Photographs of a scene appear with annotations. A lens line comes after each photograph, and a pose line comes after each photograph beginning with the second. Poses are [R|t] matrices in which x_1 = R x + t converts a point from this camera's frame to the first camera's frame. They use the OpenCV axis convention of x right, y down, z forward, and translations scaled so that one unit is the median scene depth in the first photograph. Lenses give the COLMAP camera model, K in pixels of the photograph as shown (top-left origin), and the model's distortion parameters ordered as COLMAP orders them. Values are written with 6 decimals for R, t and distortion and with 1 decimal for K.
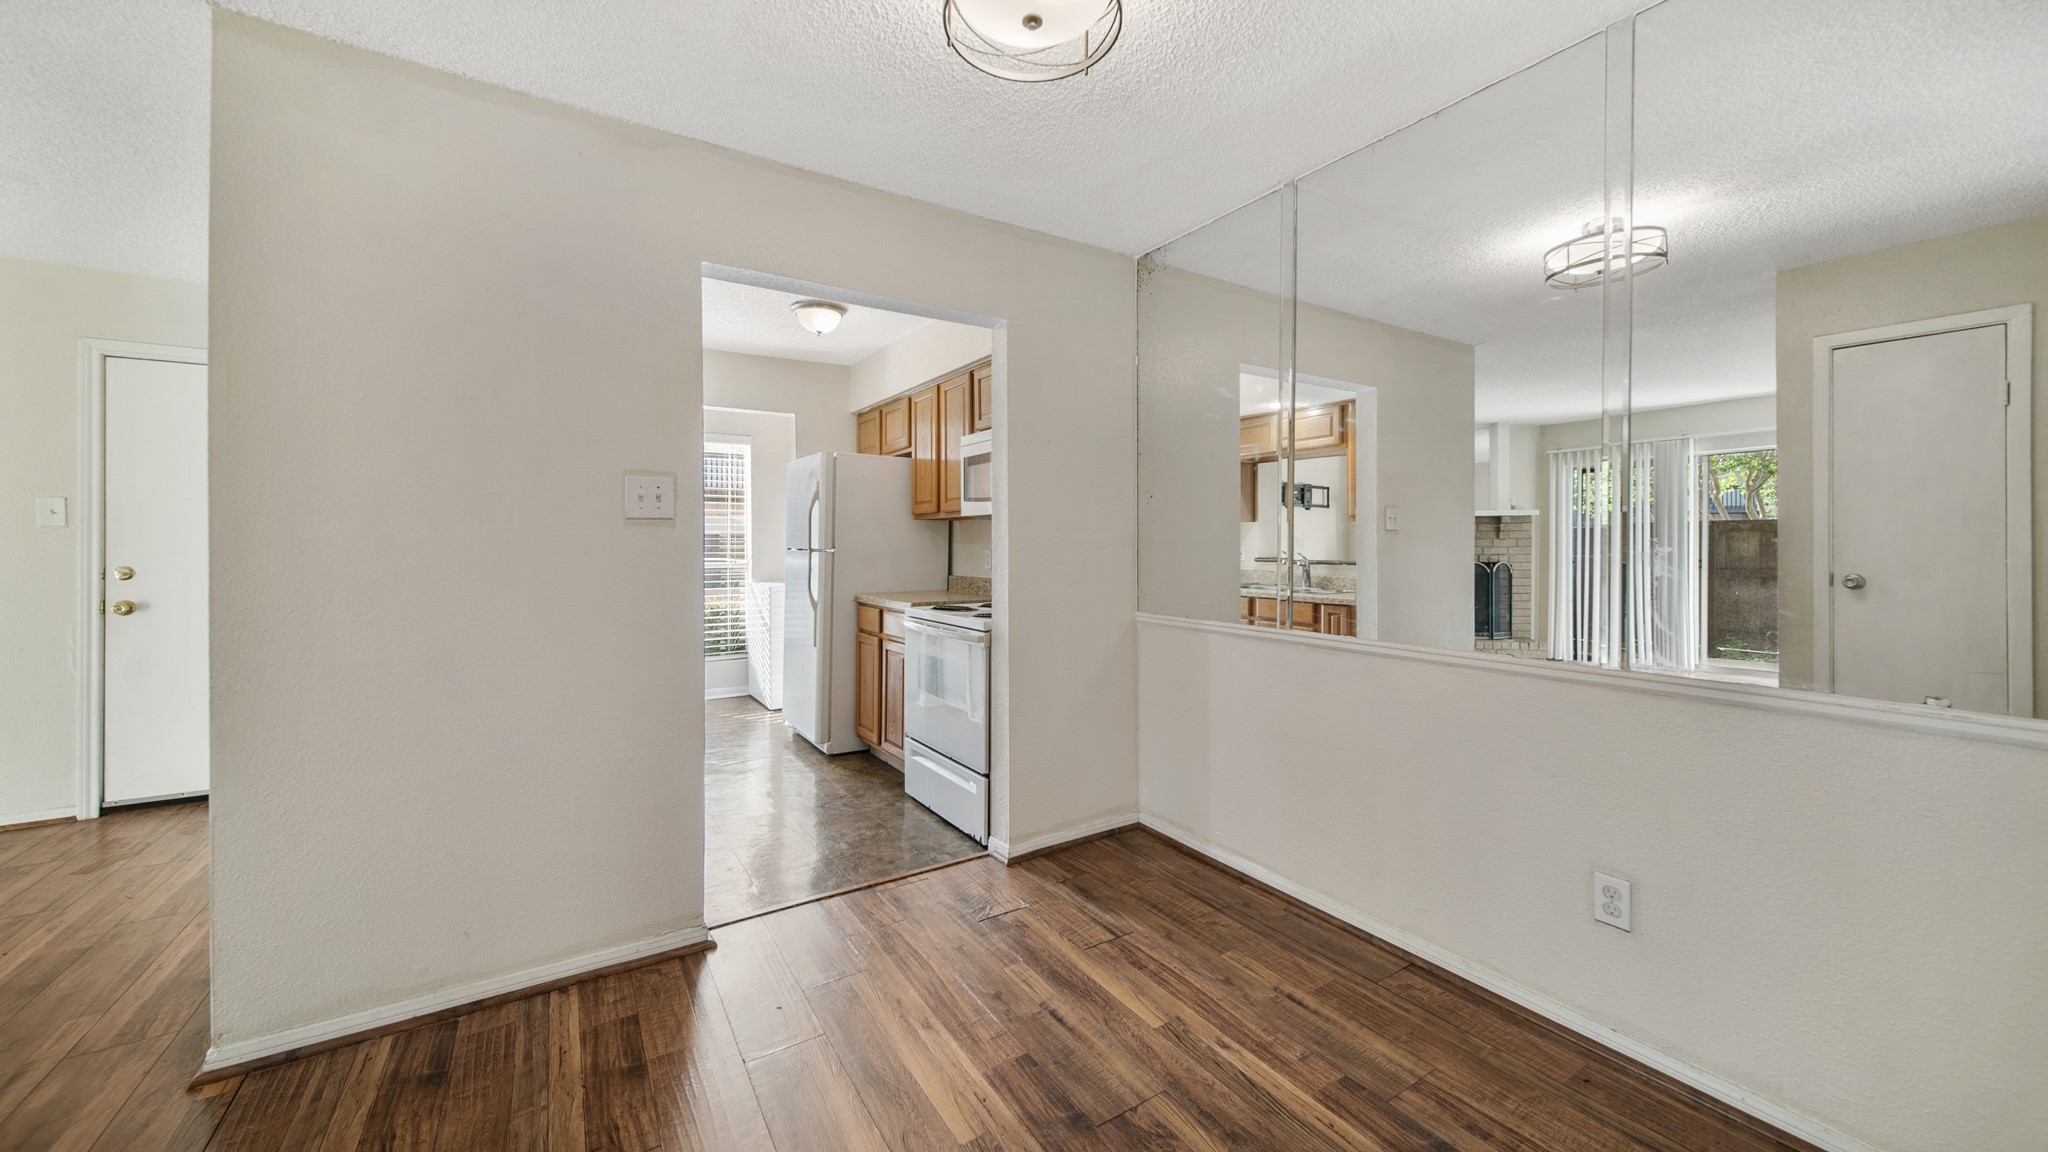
lens RADIAL K [[788.0, 0, 1000.6], [0, 788.0, 551.6], [0, 0, 1]] dist [0.001455, 0.000074]
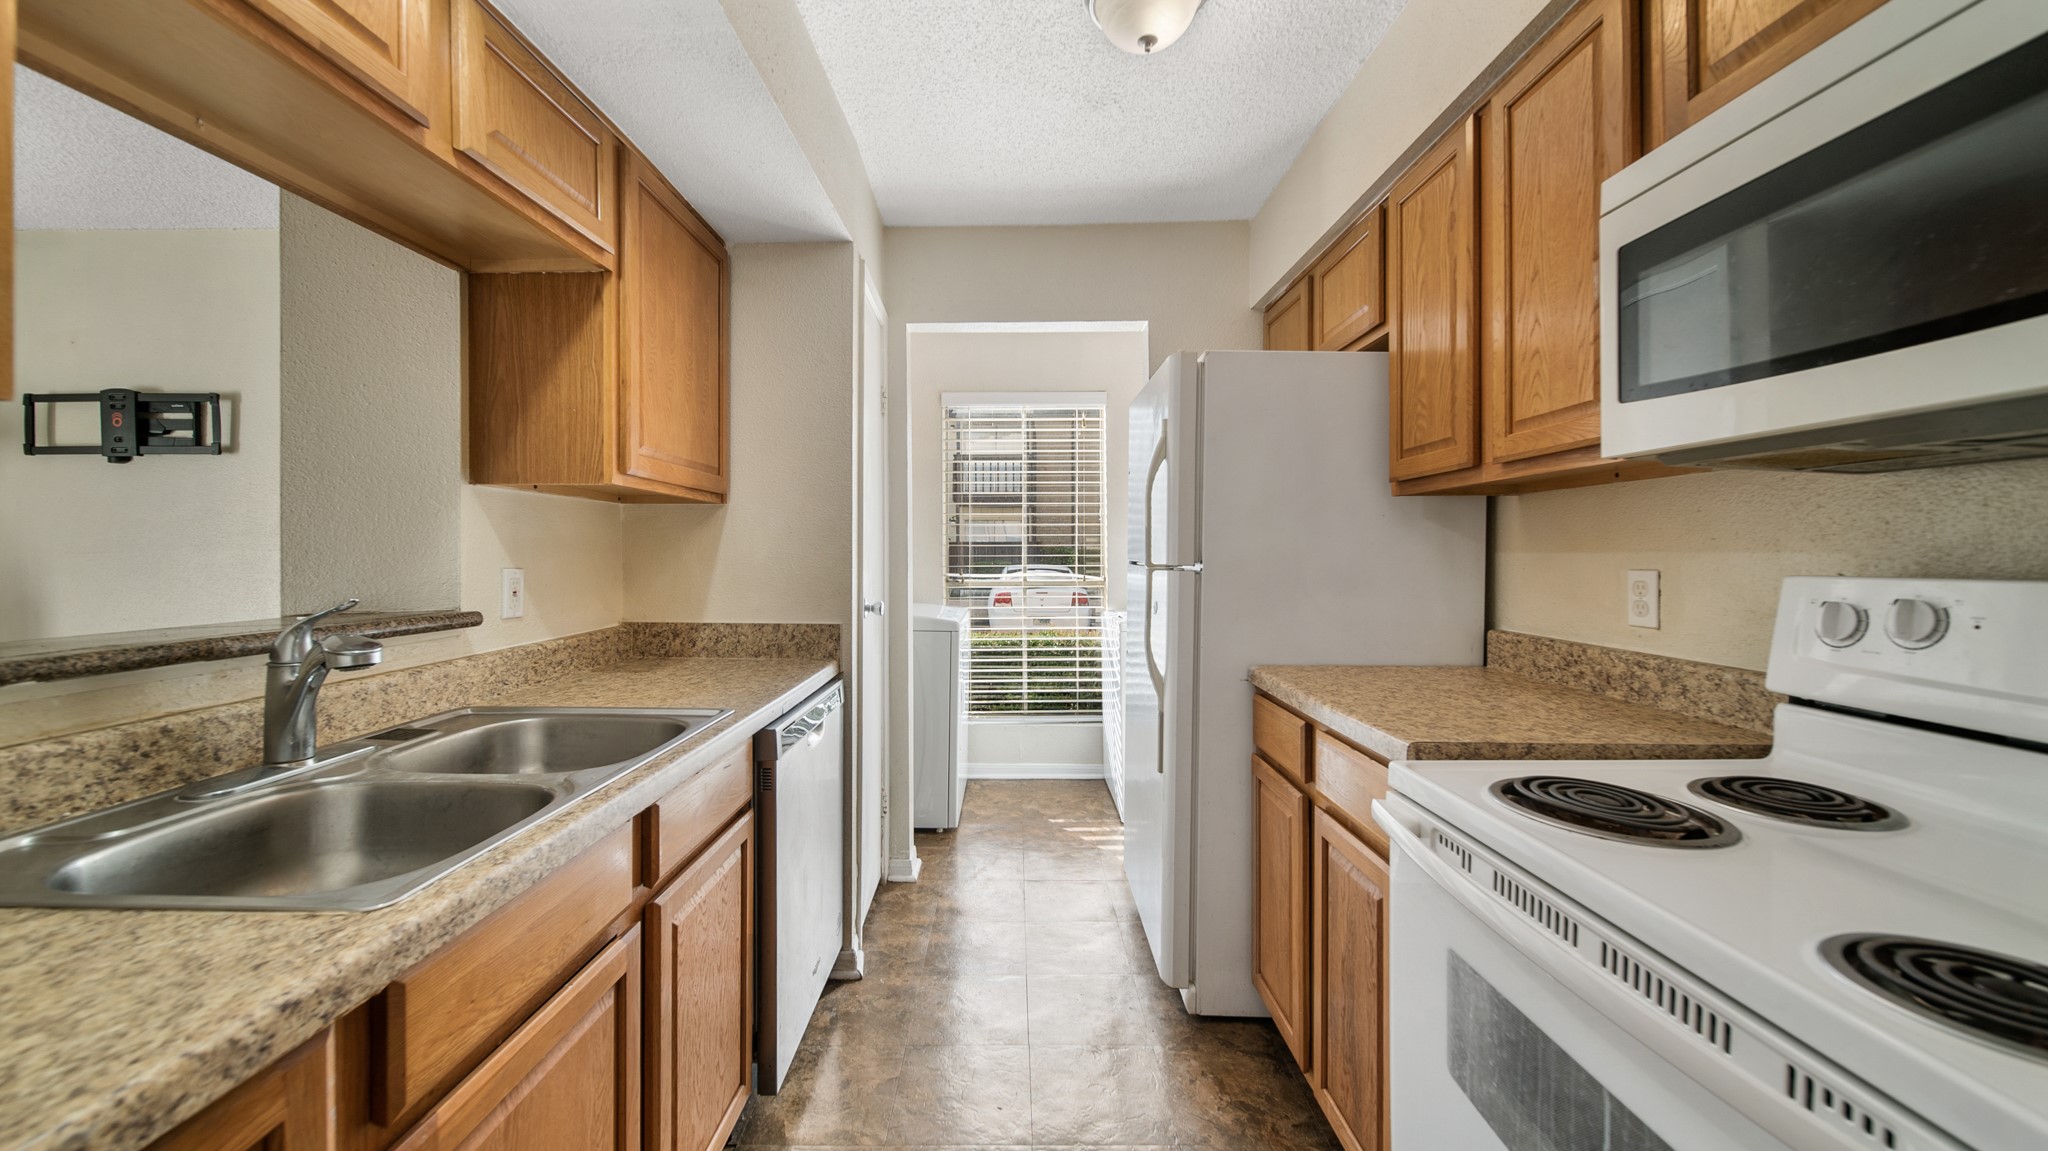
lens RADIAL K [[788.0, 0, 1000.6], [0, 788.0, 551.1], [0, 0, 1]] dist [0.001455, 0.000074]
pose [[0.862275, -0.000343, -0.506441, -0.079424], [-0.006031, 0.999922, -0.010946, -0.004964], [0.506405, 0.012493, 0.862205, 0.541652]]
